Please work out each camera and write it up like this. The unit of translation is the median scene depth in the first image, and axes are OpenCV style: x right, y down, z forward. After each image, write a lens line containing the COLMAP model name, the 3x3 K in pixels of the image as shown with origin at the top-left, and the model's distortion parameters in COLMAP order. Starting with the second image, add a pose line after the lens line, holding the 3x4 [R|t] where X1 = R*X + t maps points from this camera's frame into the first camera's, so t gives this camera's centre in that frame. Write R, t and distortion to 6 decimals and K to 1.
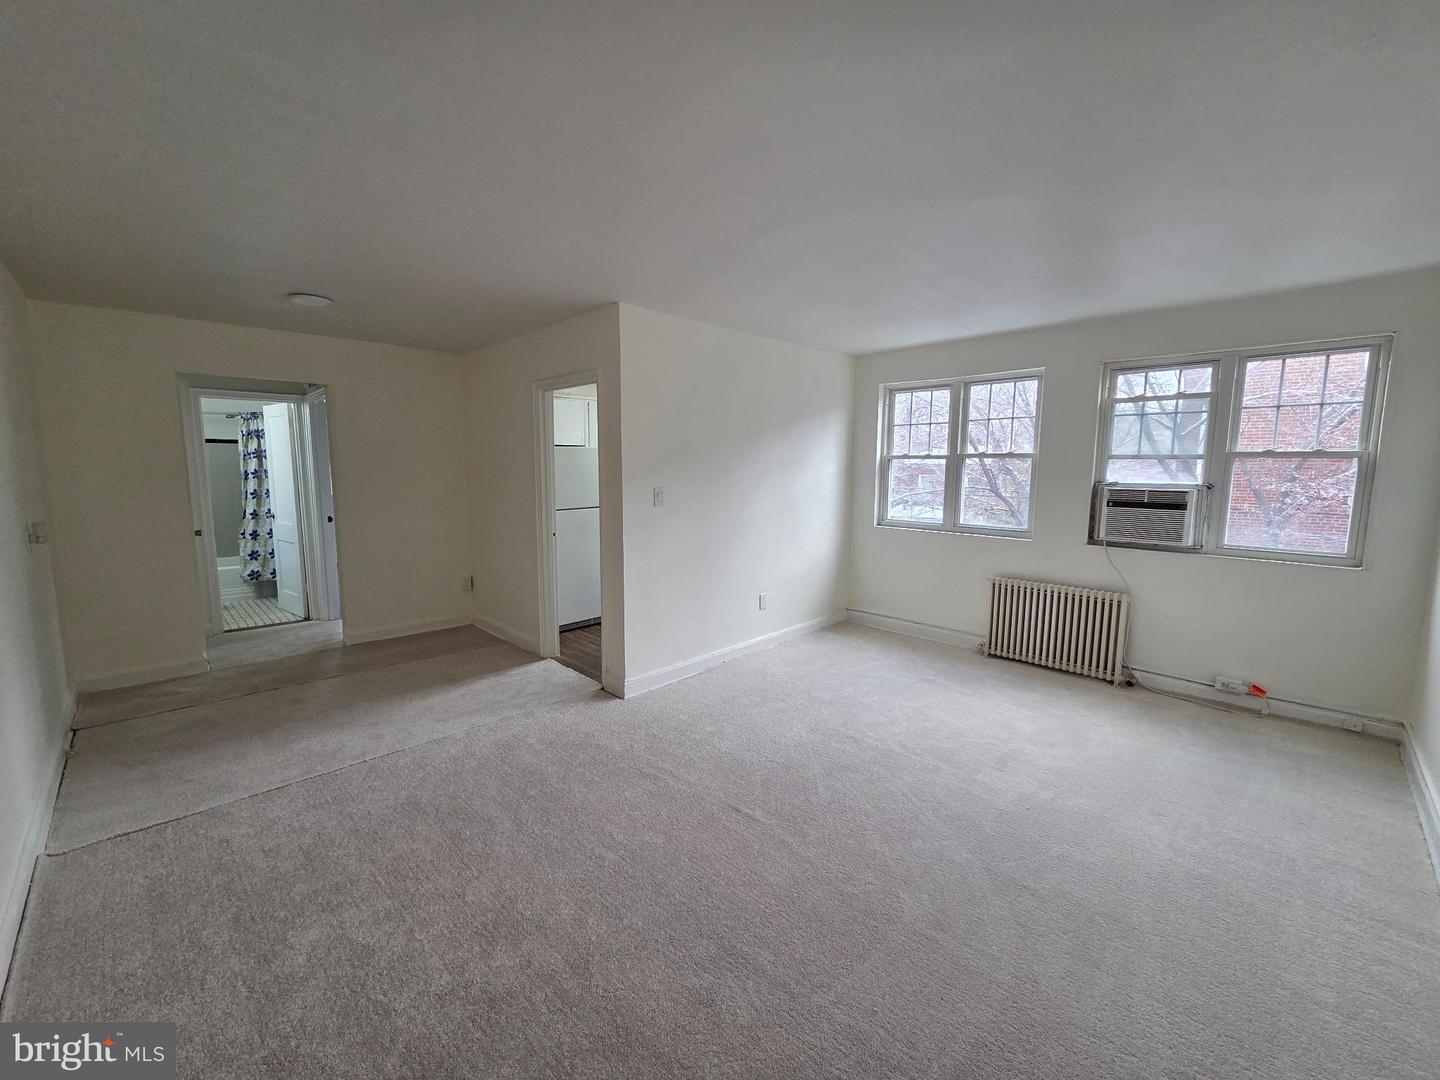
lens RADIAL K [[588.9, 0, 715.6], [0, 588.9, 535.2], [0, 0, 1]] dist [0.002019, -0.000728]
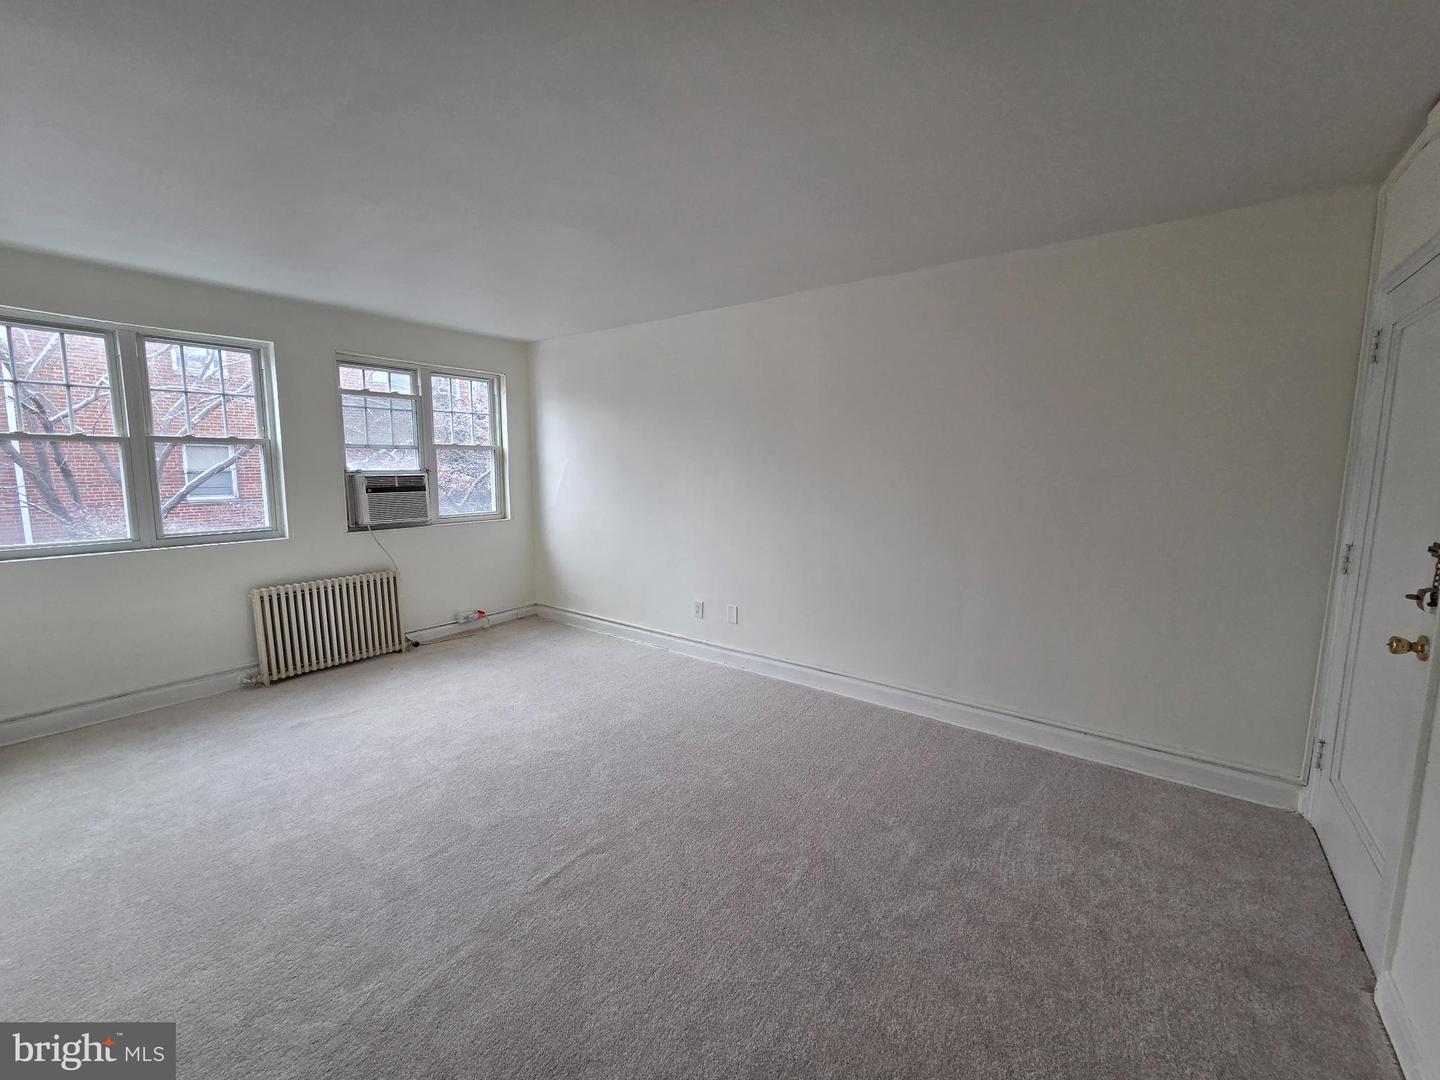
lens RADIAL K [[588.9, 0, 715.6], [0, 588.9, 535.2], [0, 0, 1]] dist [0.002019, -0.000728]
pose [[-0.140232, -0.135941, 0.980742, -0.462796], [0.107139, 0.982630, 0.151522, -0.067434], [-0.984305, 0.126324, -0.123231, 0.520097]]
